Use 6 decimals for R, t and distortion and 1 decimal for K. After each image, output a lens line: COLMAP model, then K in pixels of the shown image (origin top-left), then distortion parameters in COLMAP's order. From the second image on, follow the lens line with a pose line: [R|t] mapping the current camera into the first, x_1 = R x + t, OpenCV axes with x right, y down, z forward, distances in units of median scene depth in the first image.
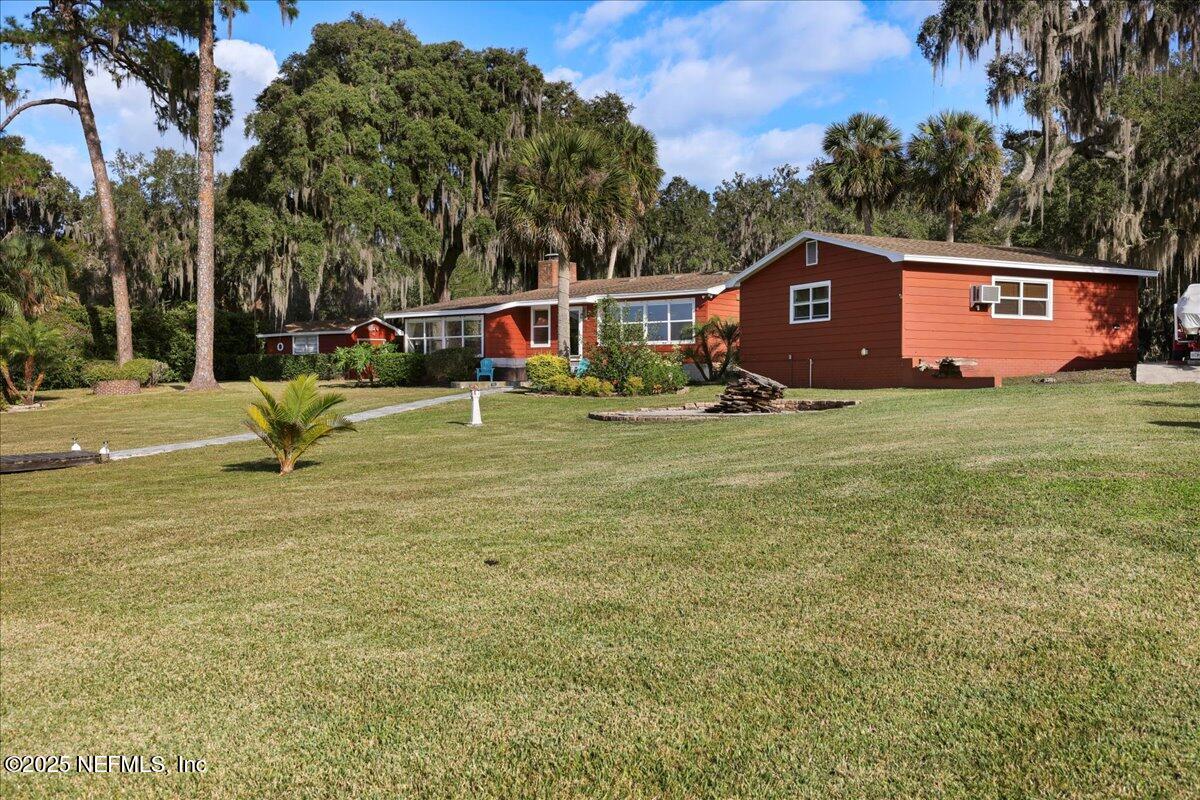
lens RADIAL K [[1125.2, 0, 600.0], [0, 1125.2, 400.0], [0, 0, 1]] dist [0.010958, 0.003209]
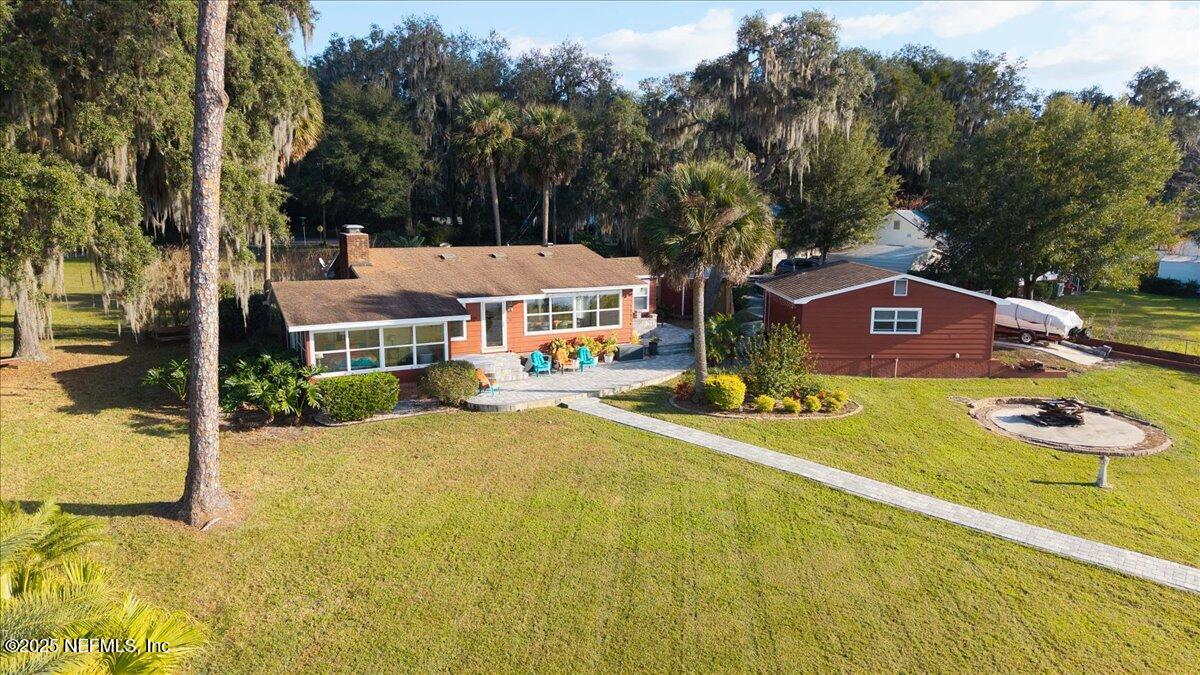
lens RADIAL K [[784.7, 0, 600.0], [0, 784.7, 337.5], [0, 0, 1]] dist [0.024183, -0.004098]
pose [[0.403549, -0.157607, 0.901281, -0.564236], [0.009421, 0.985716, 0.168154, -0.150327], [-0.914909, -0.059367, 0.399270, 0.581097]]
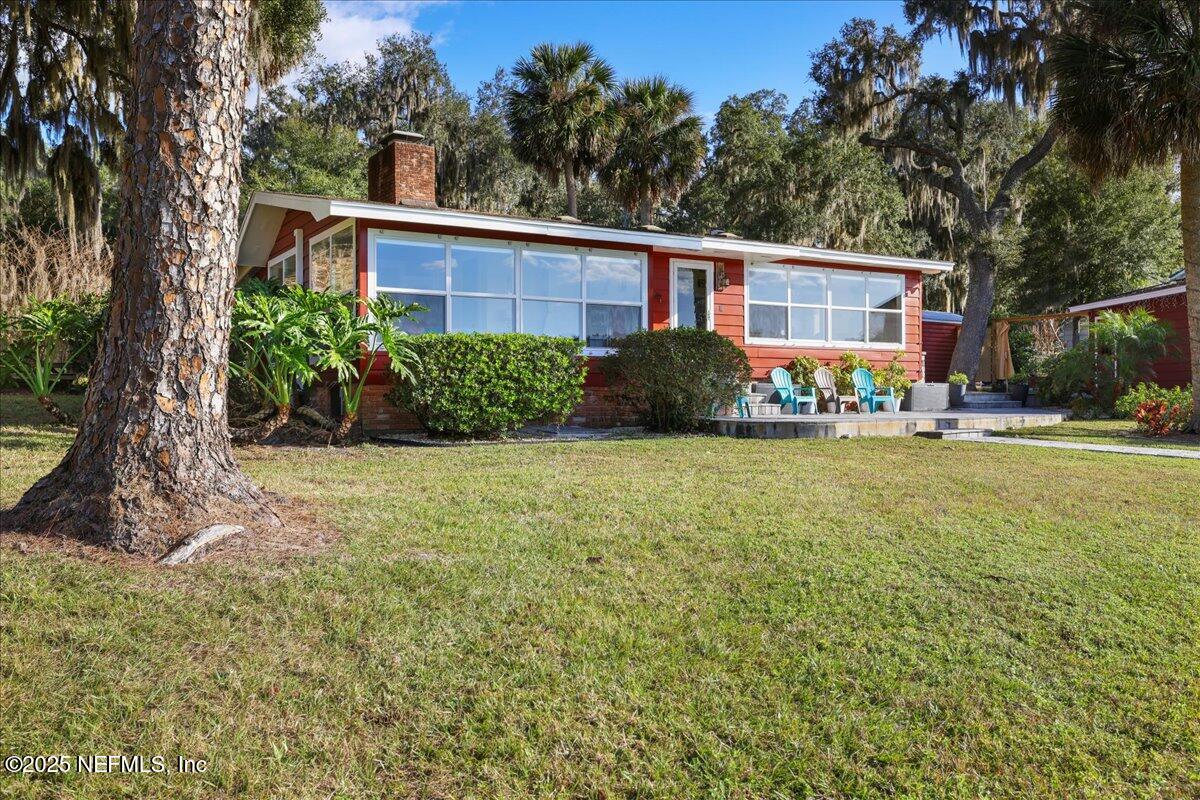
lens RADIAL K [[976.4, 0, 600.0], [0, 976.4, 400.0], [0, 0, 1]] dist [0.003767, 0.000207]
pose [[0.356213, -0.006244, 0.934384, -0.399775], [0.012505, 0.999920, 0.001915, -0.021165], [-0.934321, 0.011002, 0.356263, 0.811934]]
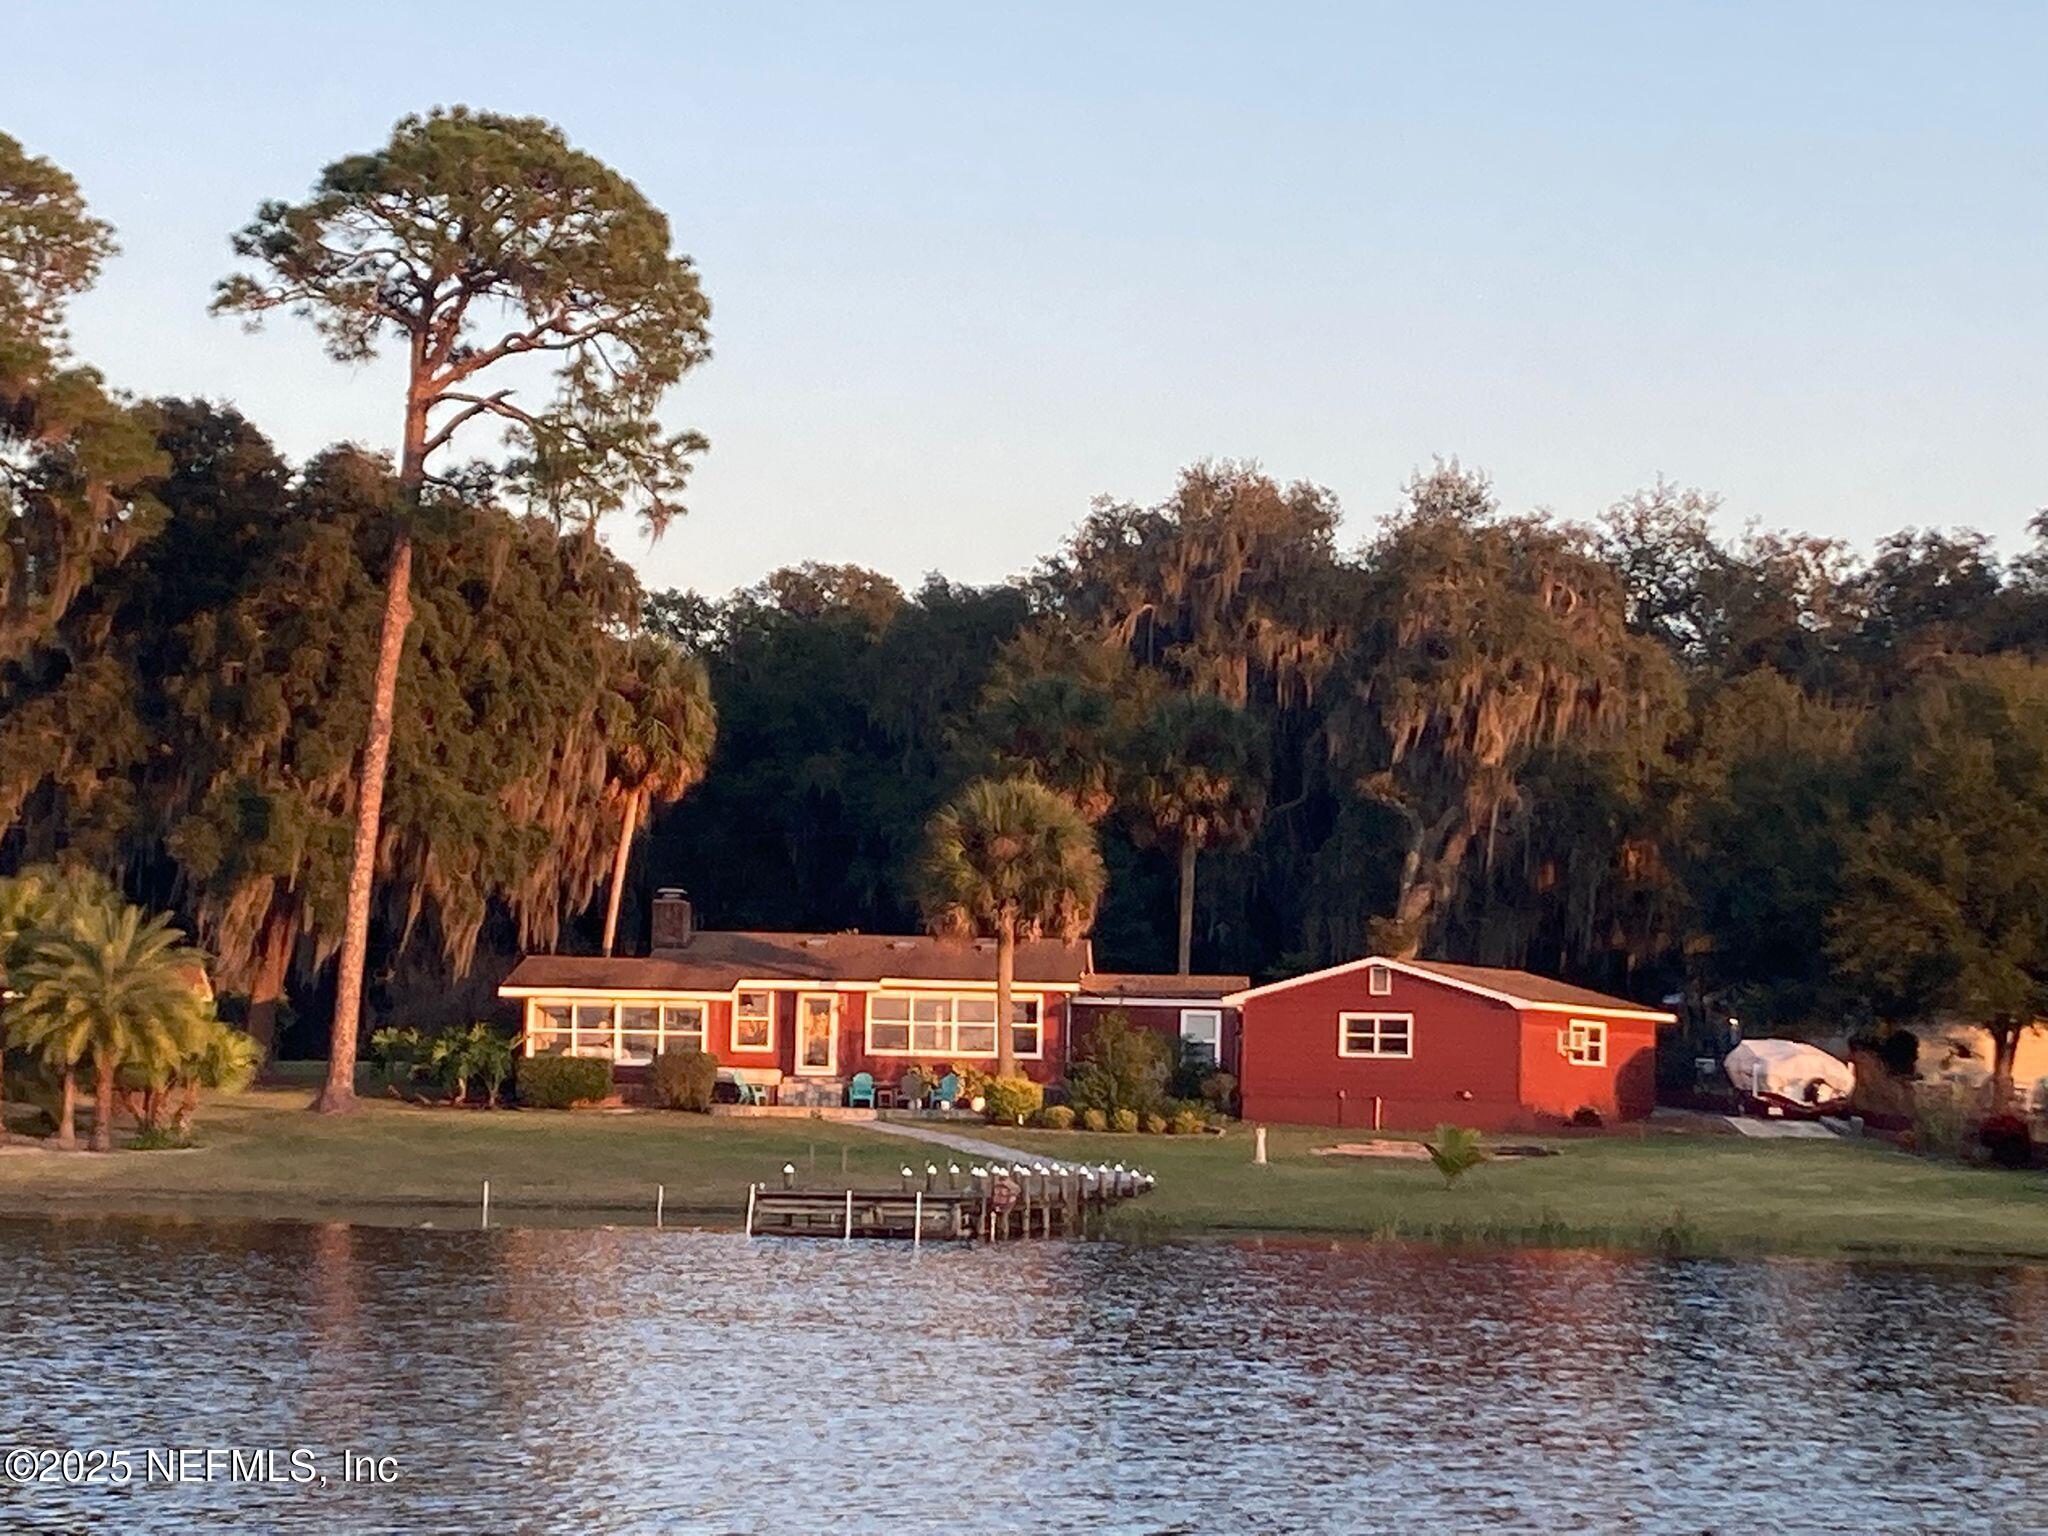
lens RADIAL K [[4737.3, 0, 1024.0], [0, 4737.3, 768.0], [0, 0, 1]] dist [0.081421, 0.121893]
pose [[0.810189, 0.059925, 0.583097, -1.411341], [-0.016325, 0.996682, -0.079745, 0.004937], [-0.585941, 0.055090, 0.808479, -1.195474]]
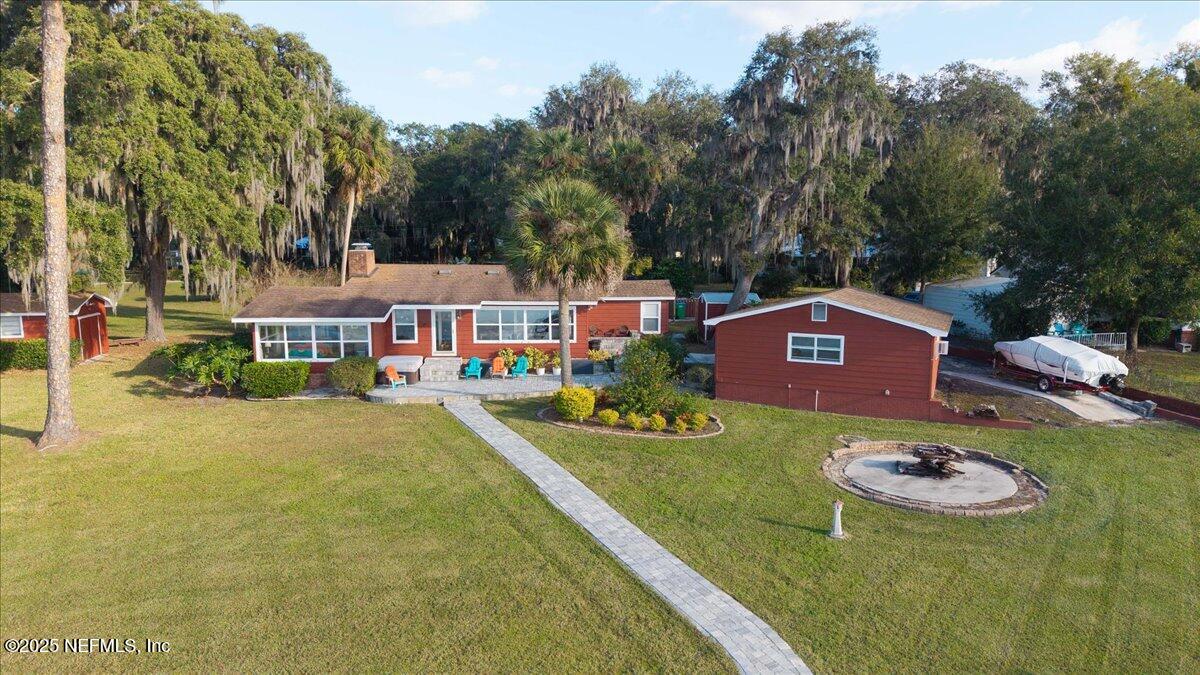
lens RADIAL K [[784.7, 0, 600.0], [0, 784.7, 337.5], [0, 0, 1]] dist [0.024183, -0.004098]
pose [[0.741341, -0.083445, 0.665921, -0.391852], [0.006795, 0.993123, 0.116882, -0.130796], [-0.671094, -0.082125, 0.736809, 0.295081]]
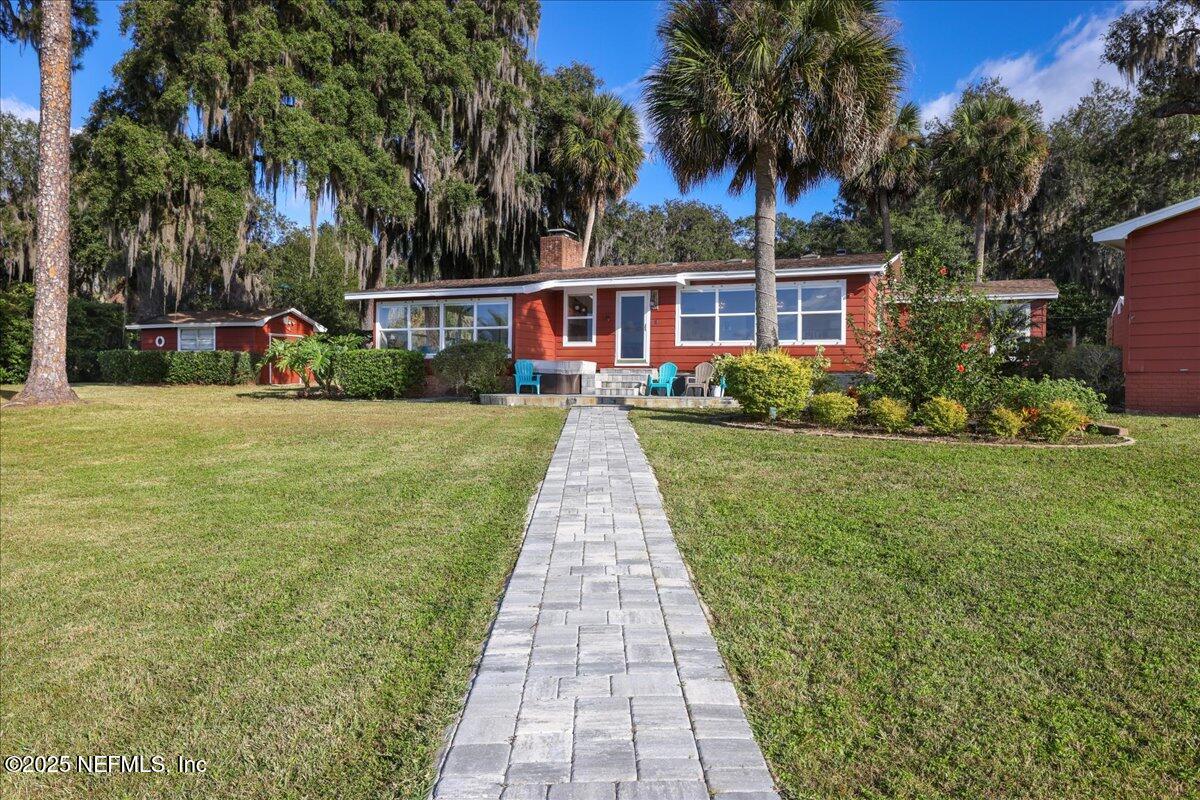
lens RADIAL K [[809.0, 0, 600.0], [0, 809.0, 400.0], [0, 0, 1]] dist [-0.003673, -0.001964]
pose [[0.966395, 0.008656, 0.256917, -0.162150], [-0.009273, 0.999956, 0.001194, -0.012279], [-0.256896, -0.003536, 0.966433, 0.462915]]
